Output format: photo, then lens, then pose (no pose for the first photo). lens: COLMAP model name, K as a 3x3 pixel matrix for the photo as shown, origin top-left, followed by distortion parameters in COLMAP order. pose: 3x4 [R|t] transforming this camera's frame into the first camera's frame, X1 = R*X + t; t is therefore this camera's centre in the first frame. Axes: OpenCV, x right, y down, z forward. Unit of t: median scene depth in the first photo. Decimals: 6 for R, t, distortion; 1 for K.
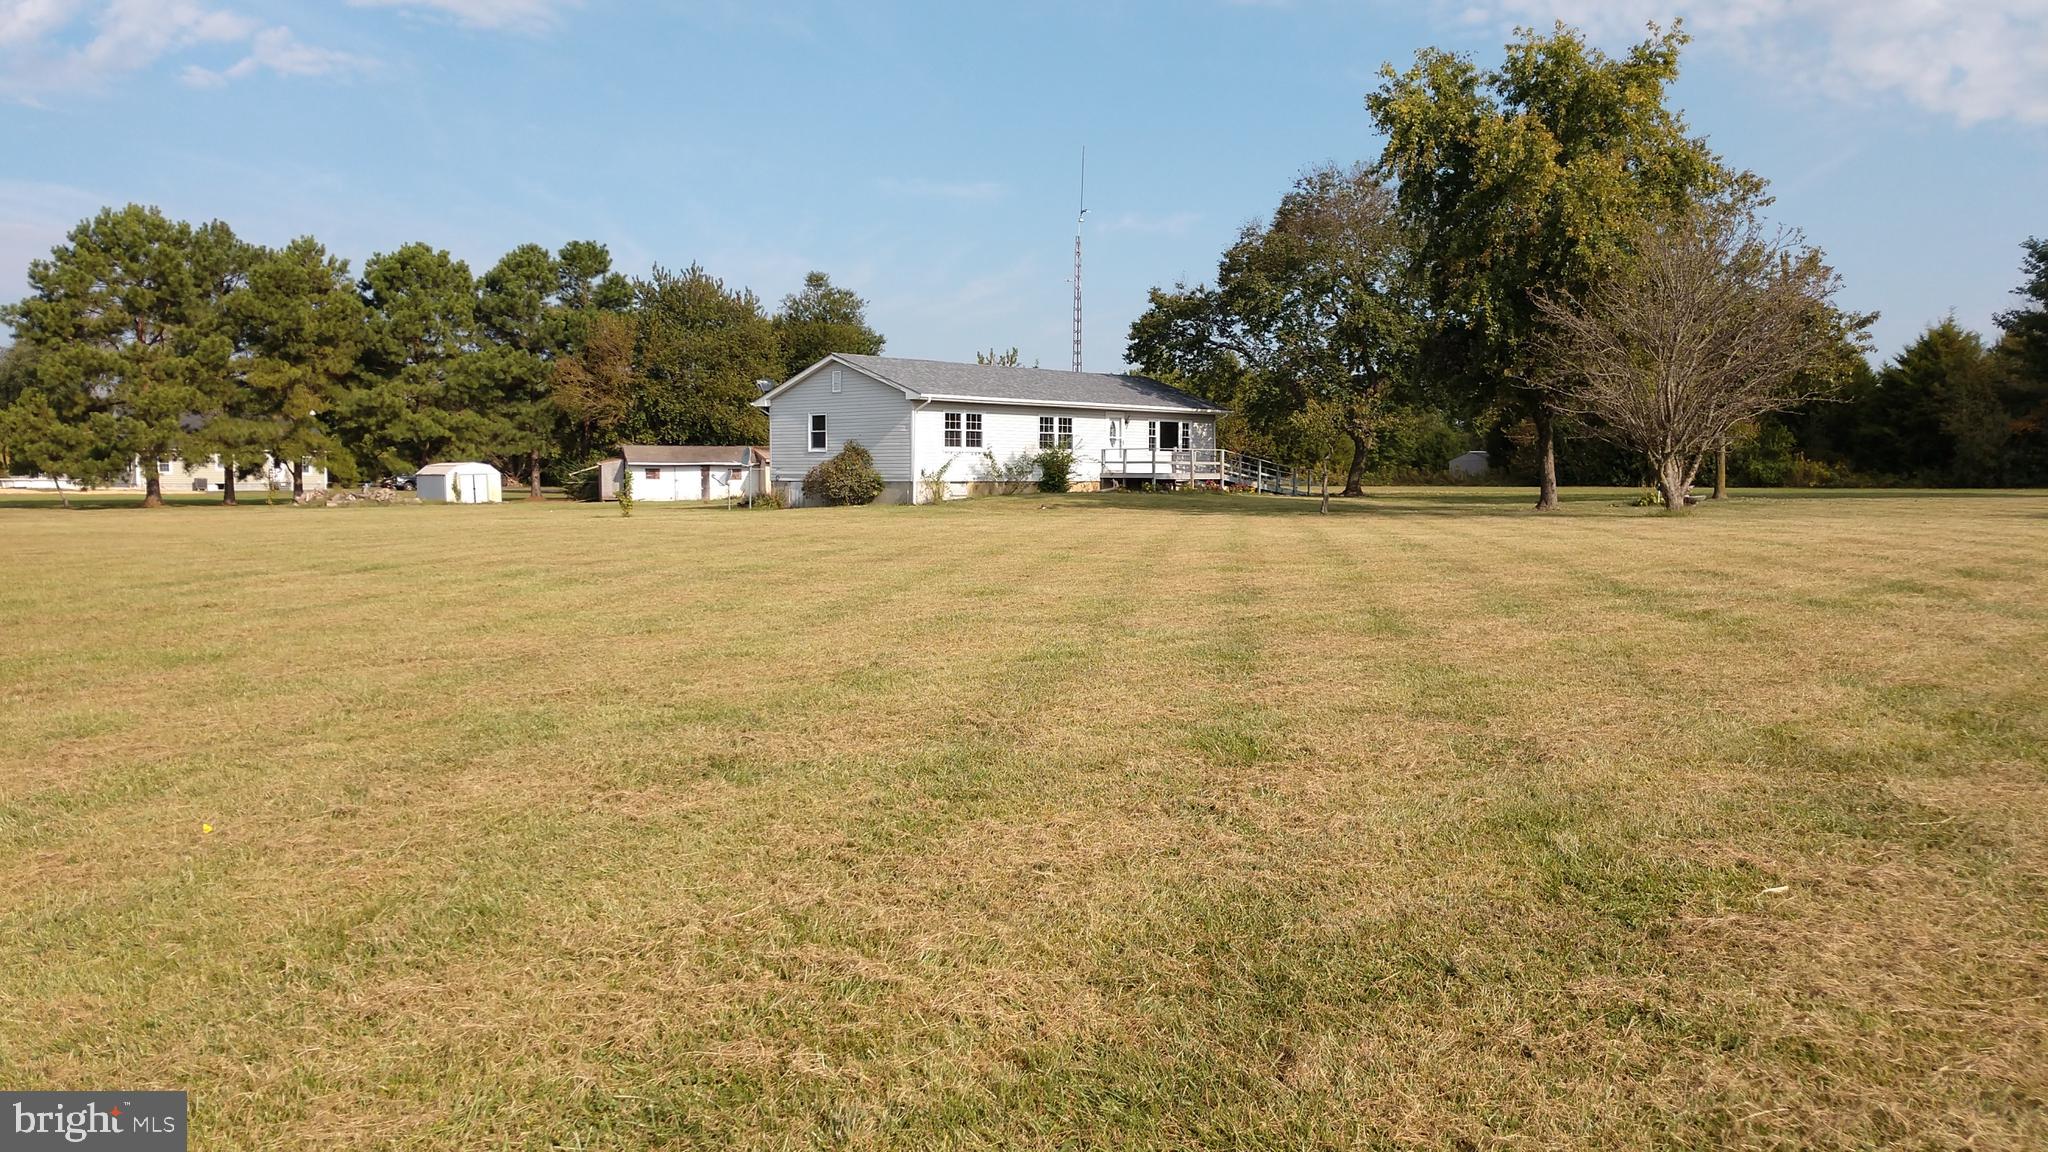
lens RADIAL K [[1601.9, 0, 1024.0], [0, 1601.9, 576.0], [0, 0, 1]] dist [0.006927, 0.002627]
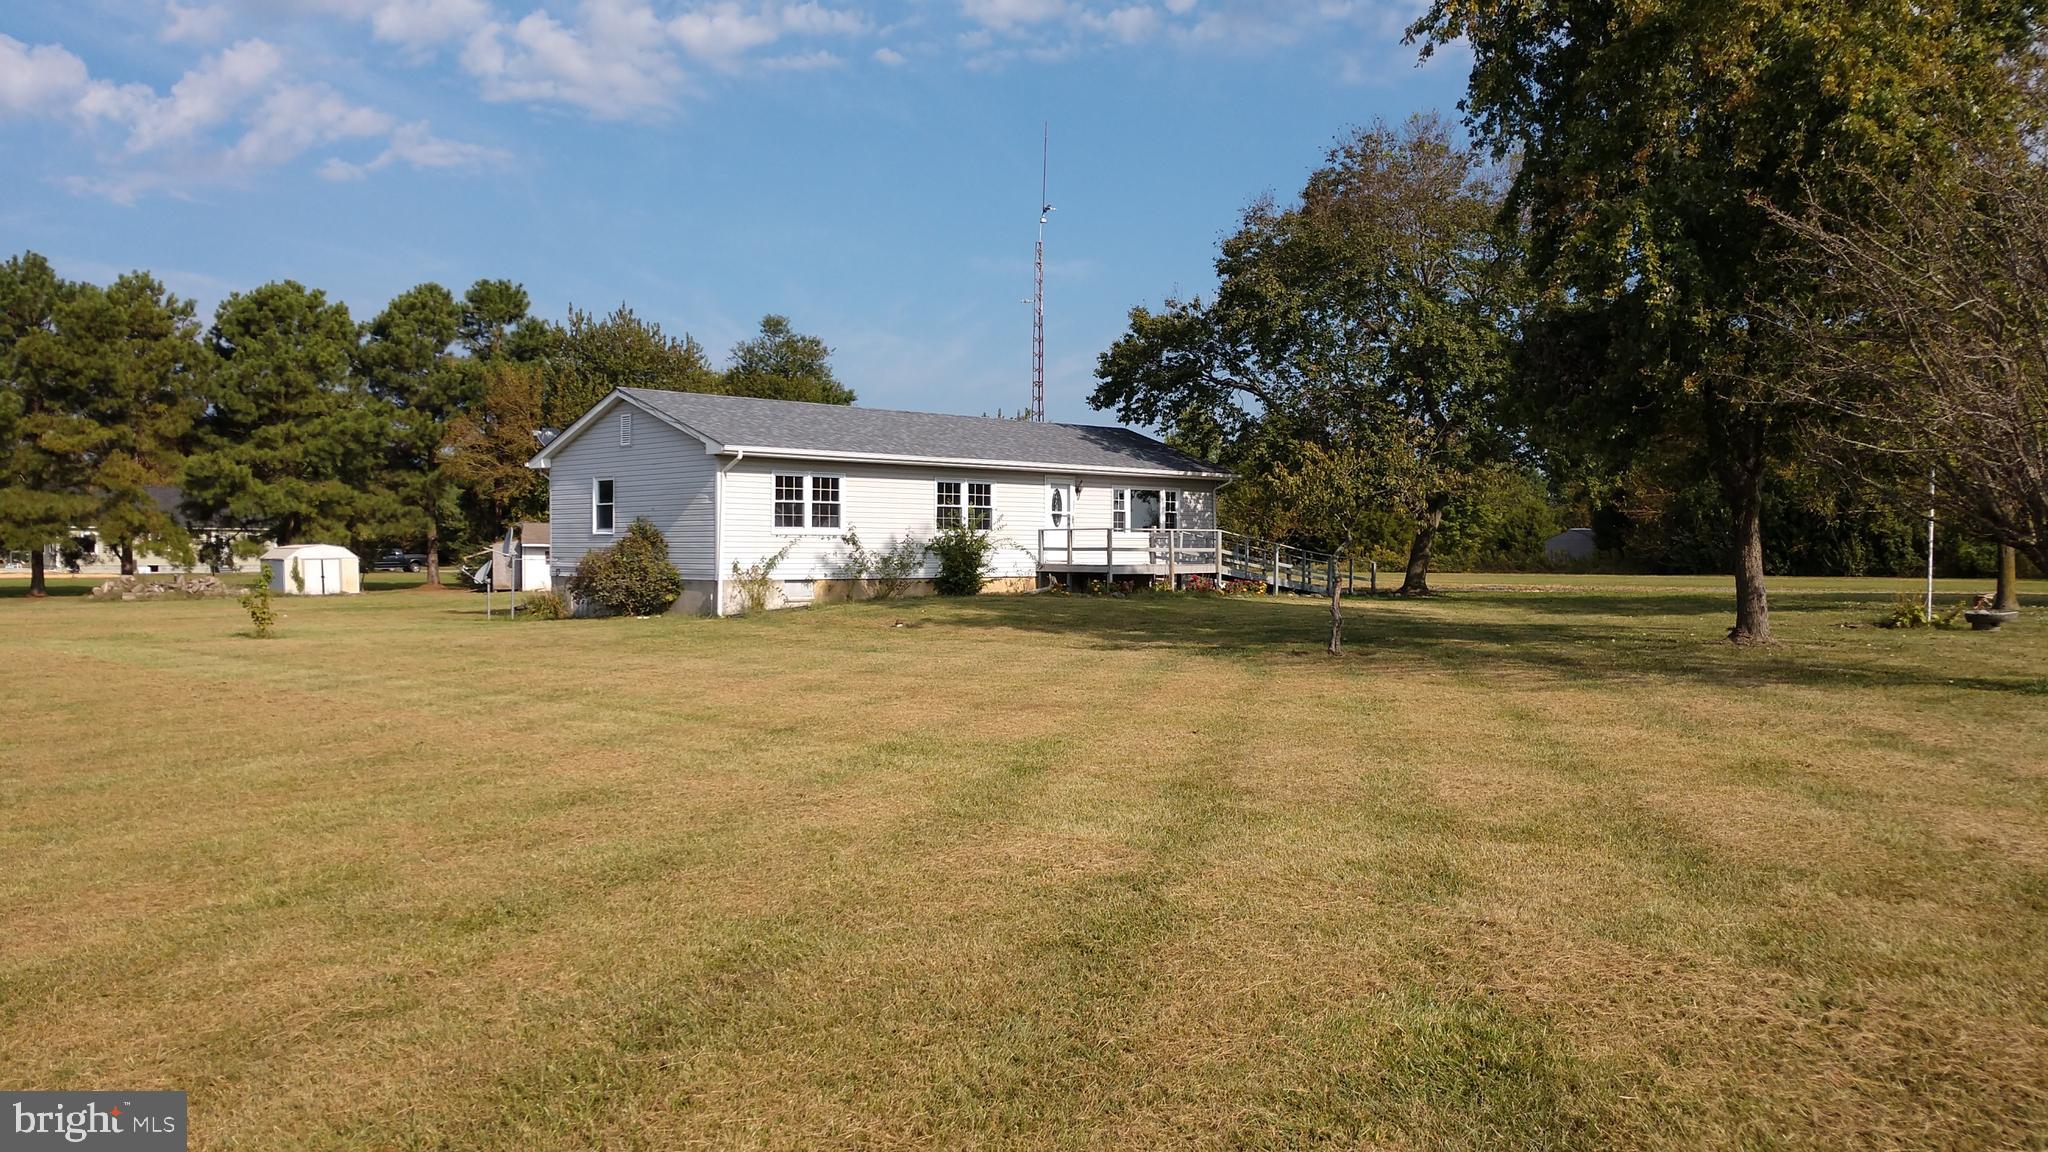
lens RADIAL K [[1601.9, 0, 1024.0], [0, 1601.9, 576.0], [0, 0, 1]] dist [0.006927, 0.002627]
pose [[0.998707, 0.000582, -0.050834, 0.075199], [-0.002959, 0.998905, -0.046700, -0.026885], [0.050751, 0.046790, 0.997615, 0.311763]]
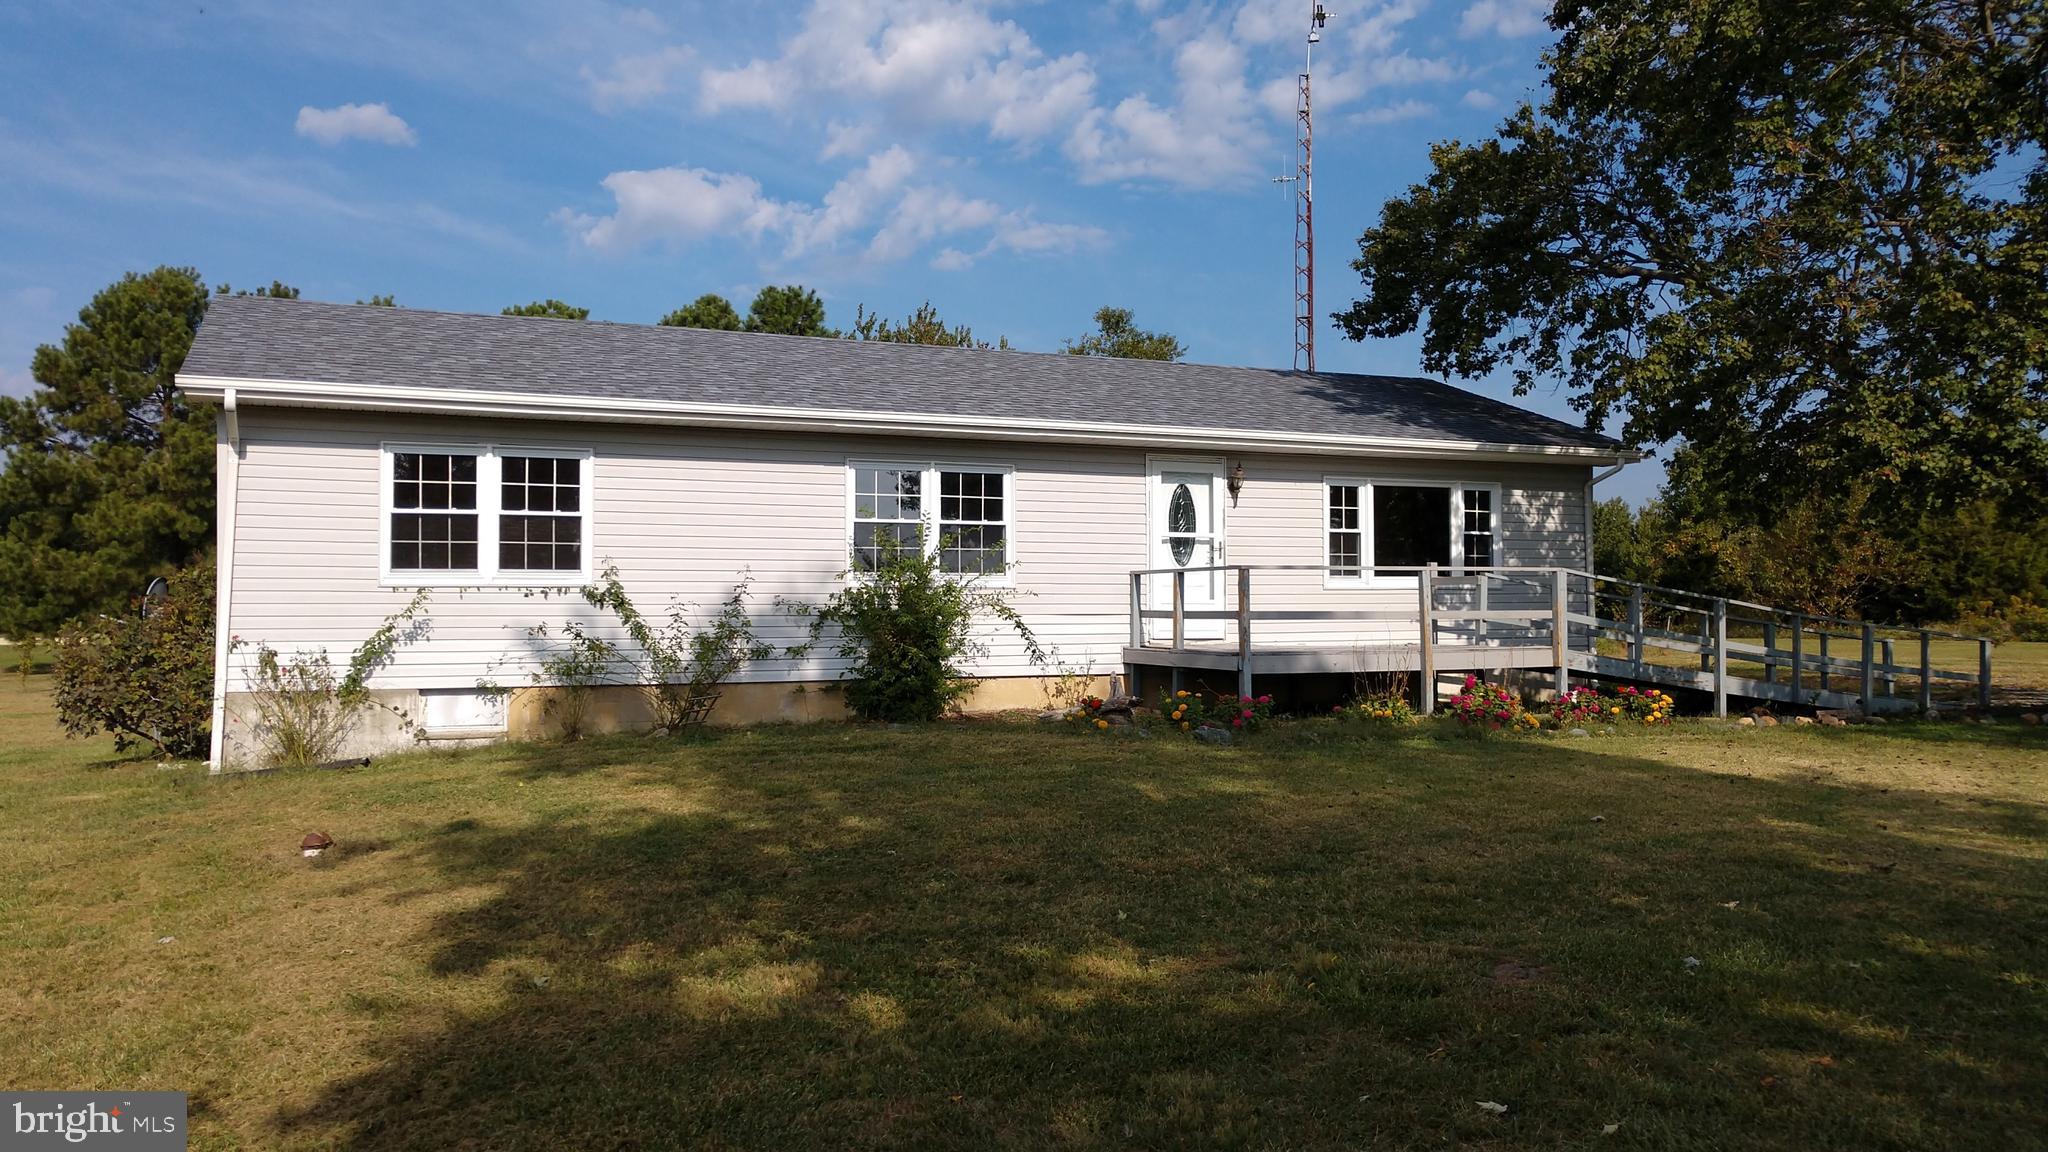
lens RADIAL K [[1601.9, 0, 1024.0], [0, 1601.9, 576.0], [0, 0, 1]] dist [0.006927, 0.002627]
pose [[0.914600, -0.012080, -0.404178, 0.152551], [-0.021444, 0.996698, -0.078313, -0.052126], [0.403790, 0.080293, 0.911322, 0.688483]]
